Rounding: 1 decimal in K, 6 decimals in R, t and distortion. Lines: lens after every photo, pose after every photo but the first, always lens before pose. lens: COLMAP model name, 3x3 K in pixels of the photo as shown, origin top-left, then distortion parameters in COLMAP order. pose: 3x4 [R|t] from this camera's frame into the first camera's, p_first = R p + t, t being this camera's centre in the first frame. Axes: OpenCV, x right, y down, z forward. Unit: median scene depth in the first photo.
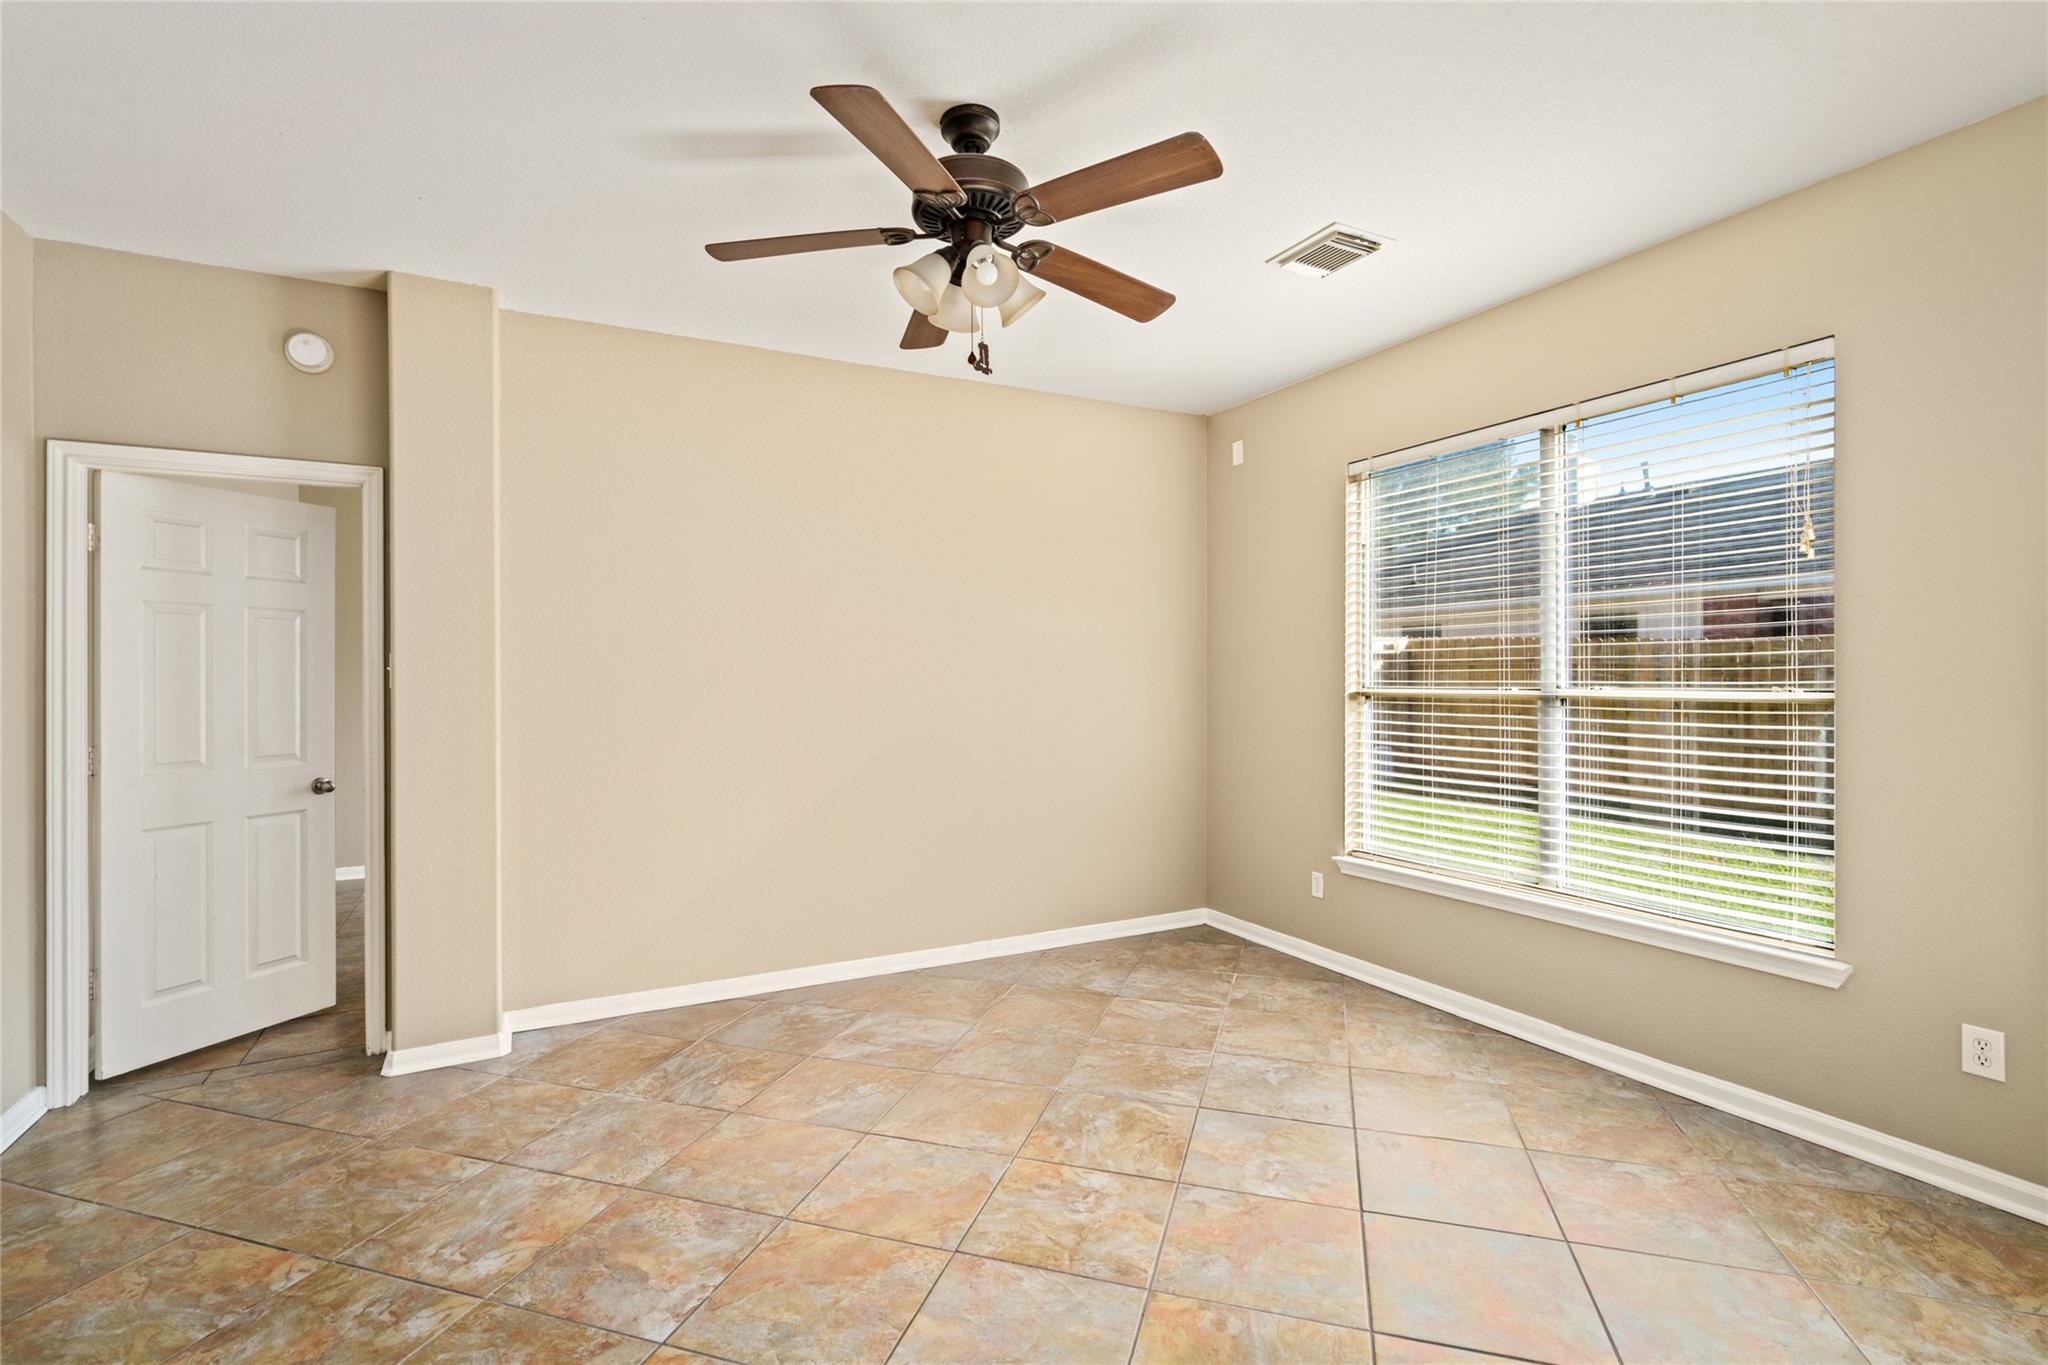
lens RADIAL K [[936.6, 0, 1019.7], [0, 936.6, 683.7], [0, 0, 1]] dist [-0.000836, 0.001242]
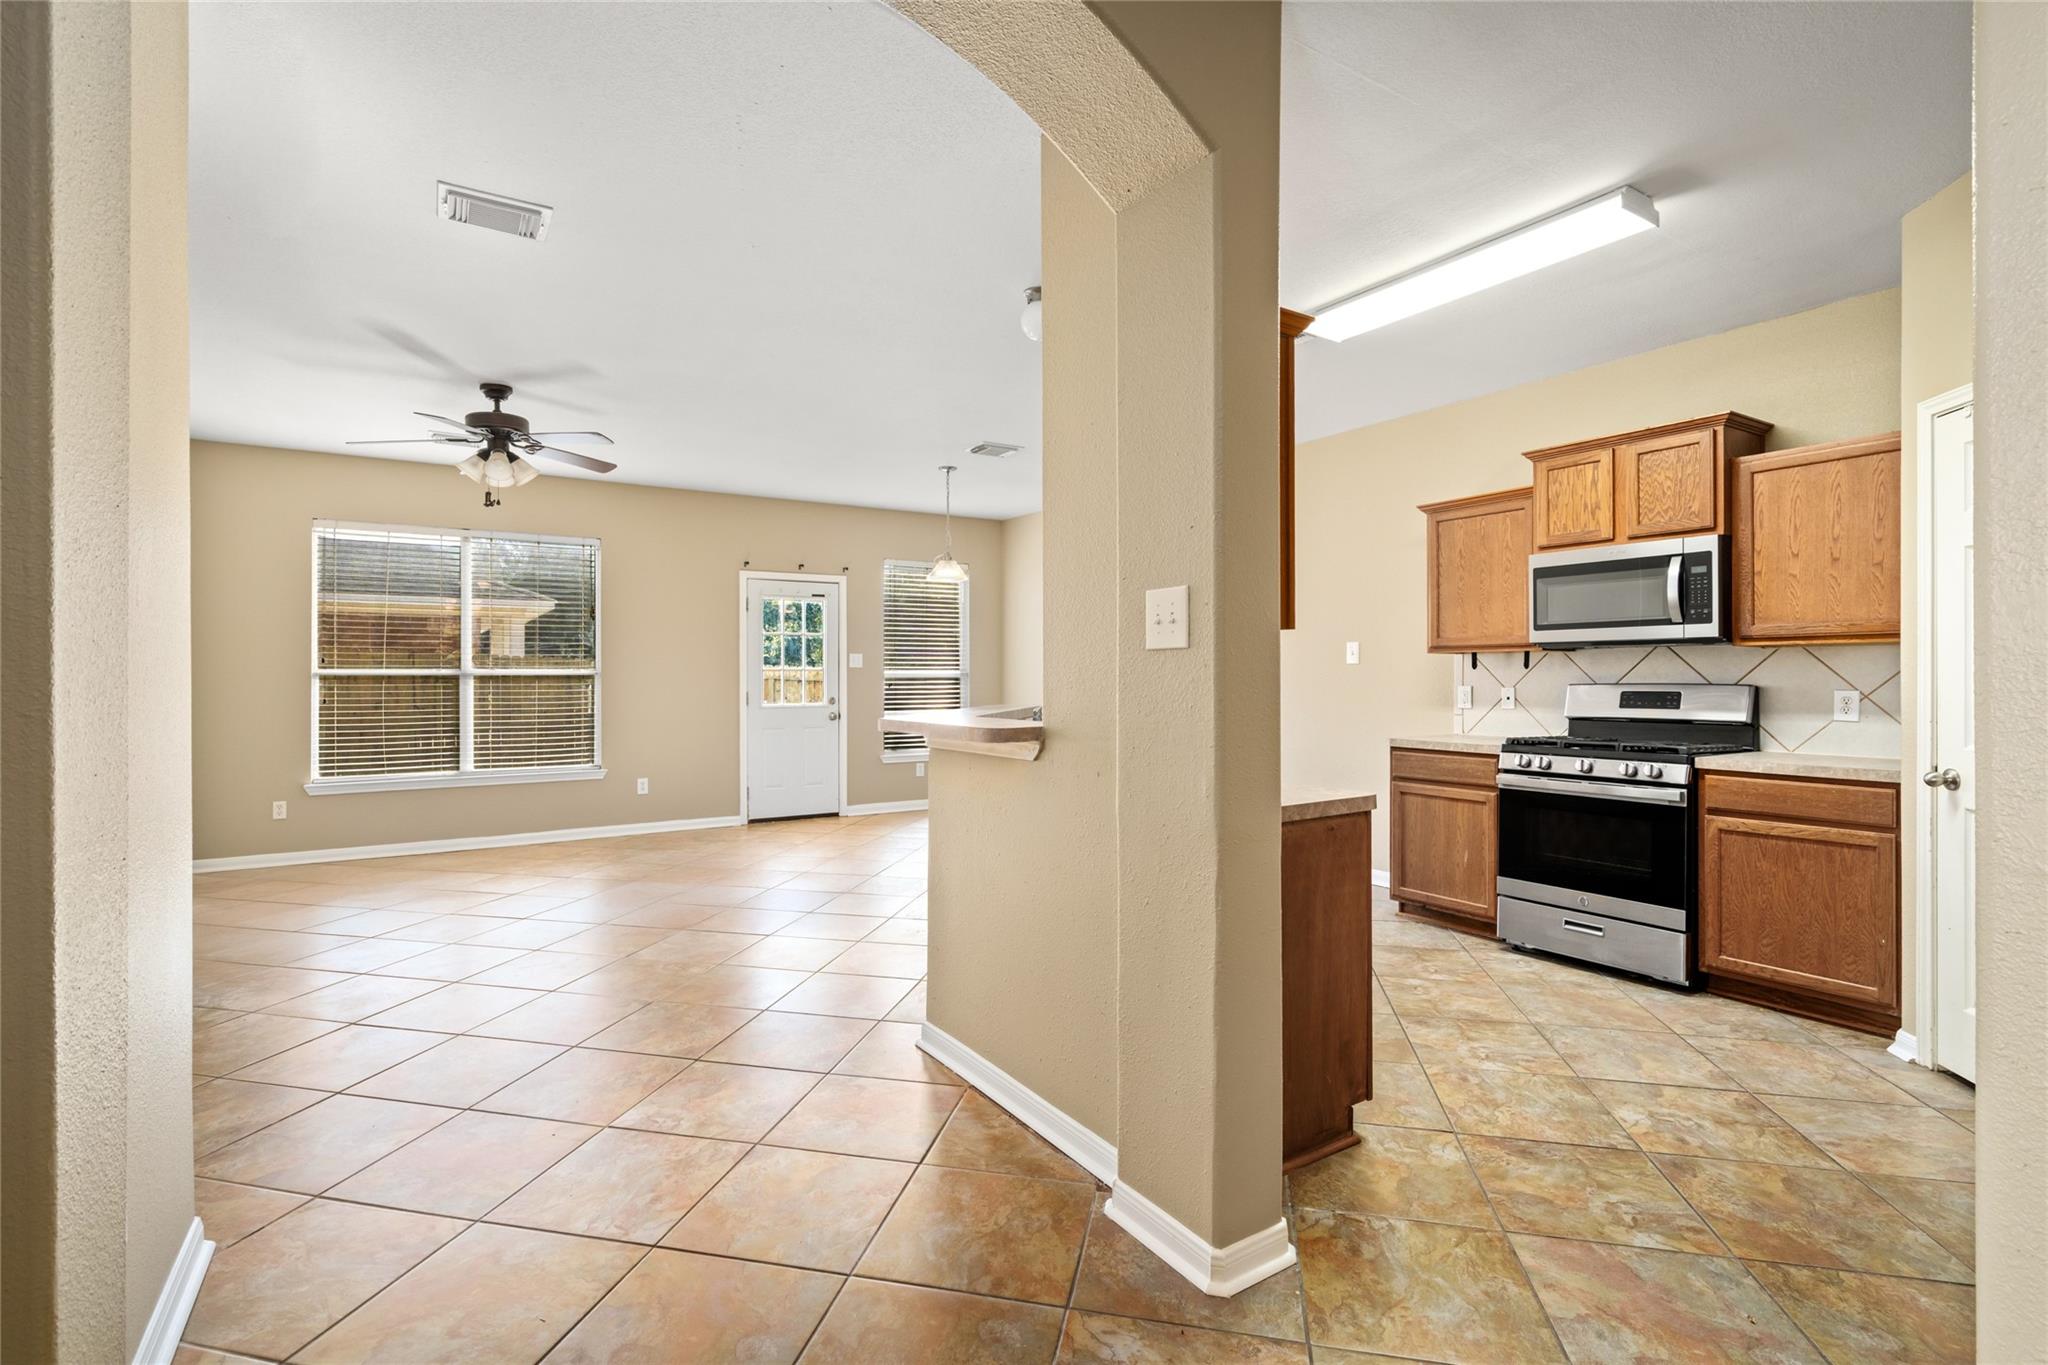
lens RADIAL K [[936.6, 0, 1020.6], [0, 936.6, 679.8], [0, 0, 1]] dist [-0.000836, 0.001242]
pose [[-0.087574, 0.000653, 0.996158, -2.059051], [0.008746, 0.999962, 0.000113, 0.050443], [-0.996120, 0.008722, -0.087576, 0.025164]]
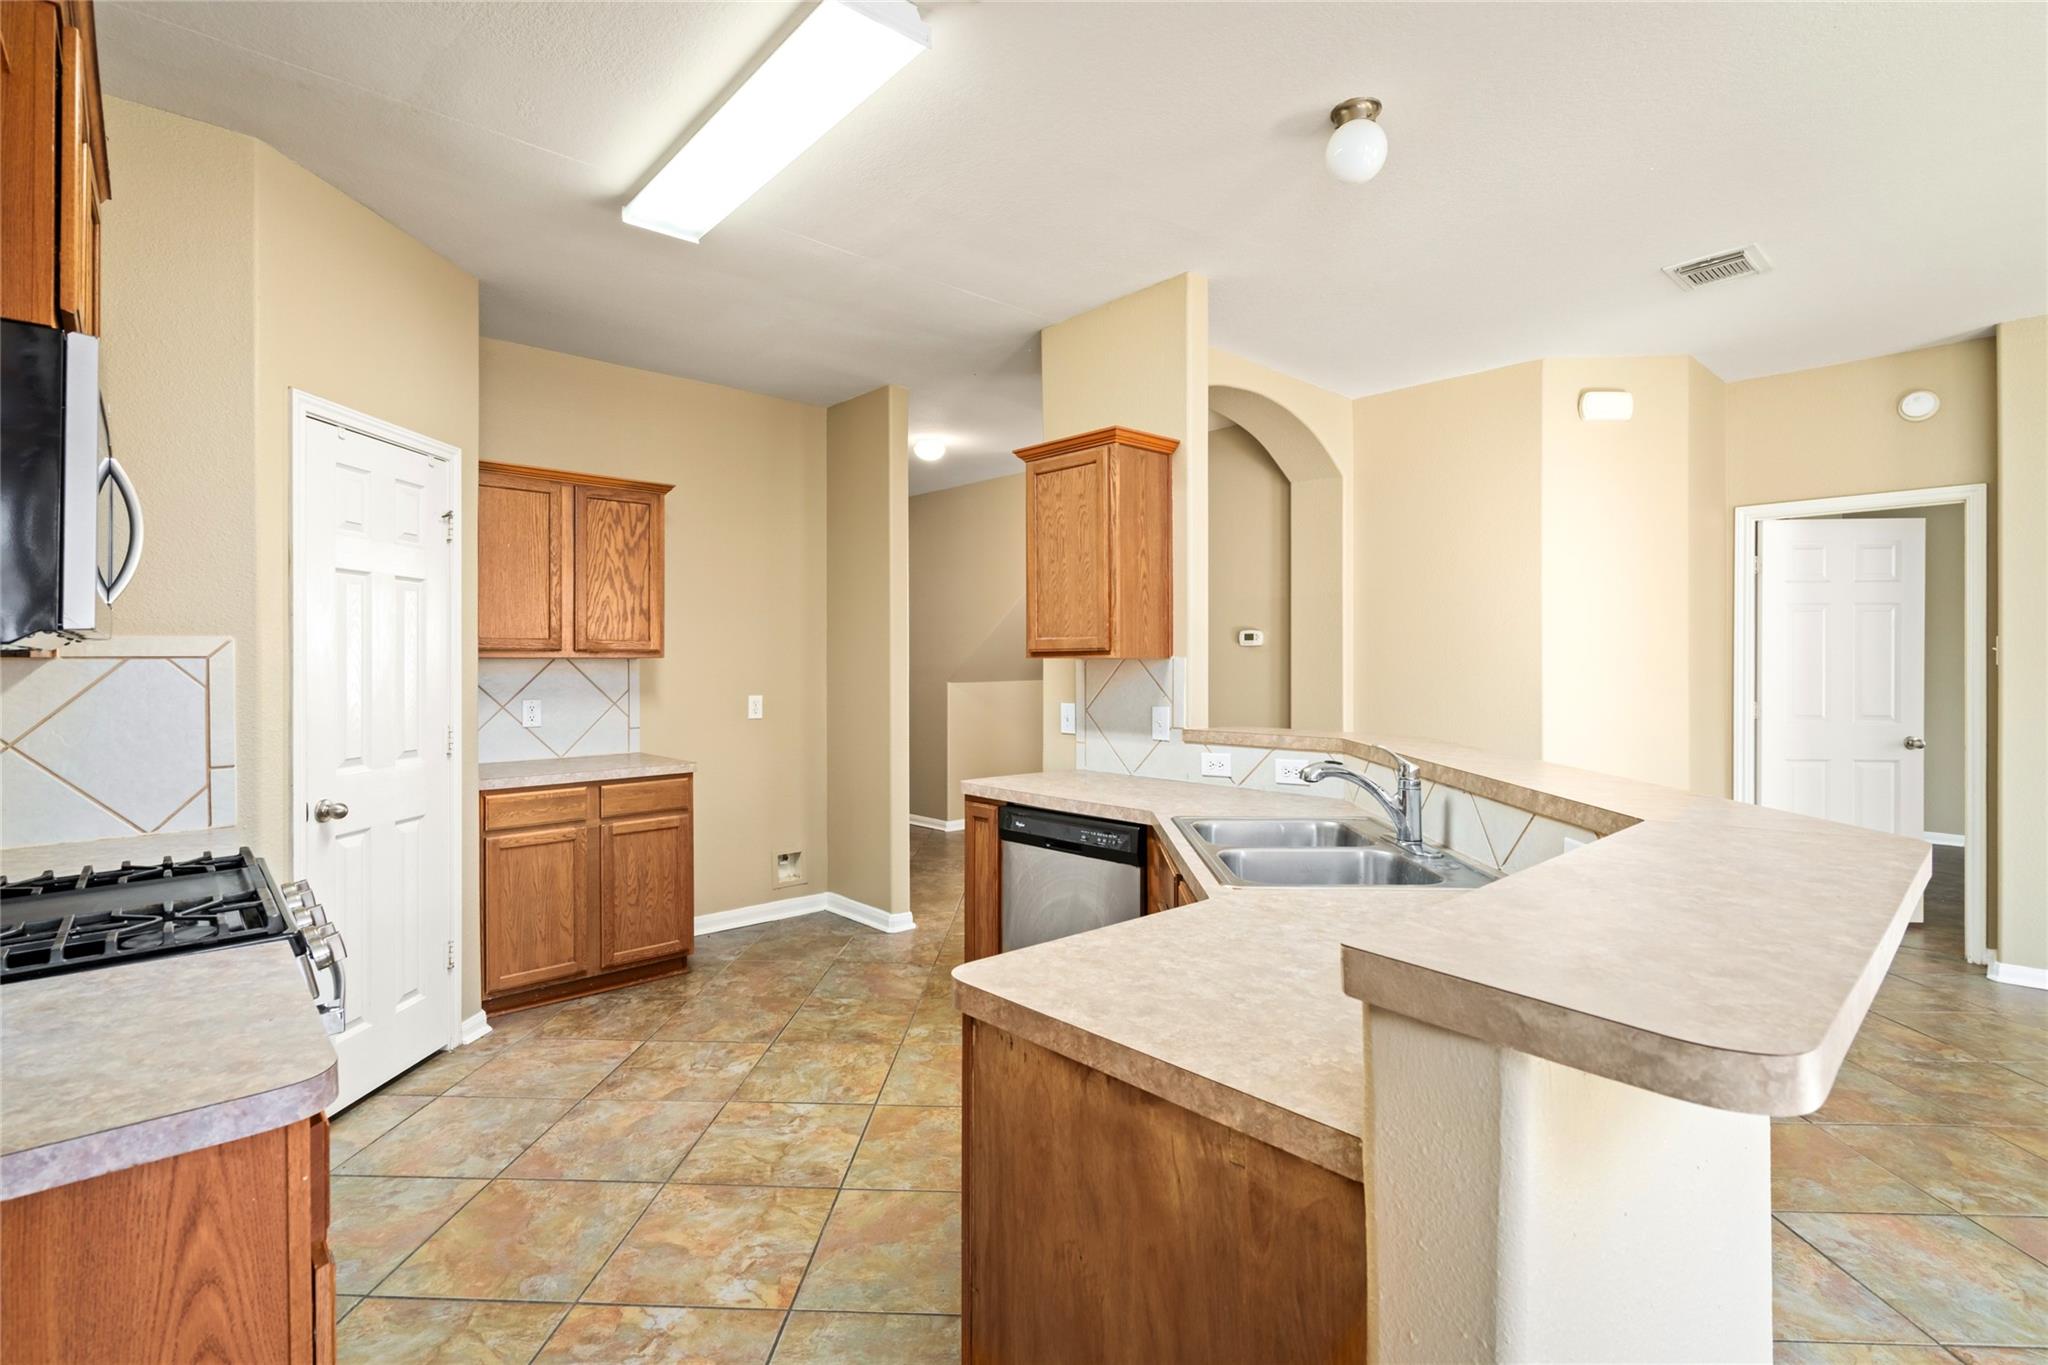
lens RADIAL K [[936.6, 0, 1032.8], [0, 936.6, 666.7], [0, 0, 1]] dist [-0.000836, 0.001242]
pose [[0.269353, 0.009323, -0.962996, 0.250543], [-0.006323, 0.999949, 0.007912, 0.002569], [0.963021, 0.003958, 0.269398, -0.715128]]
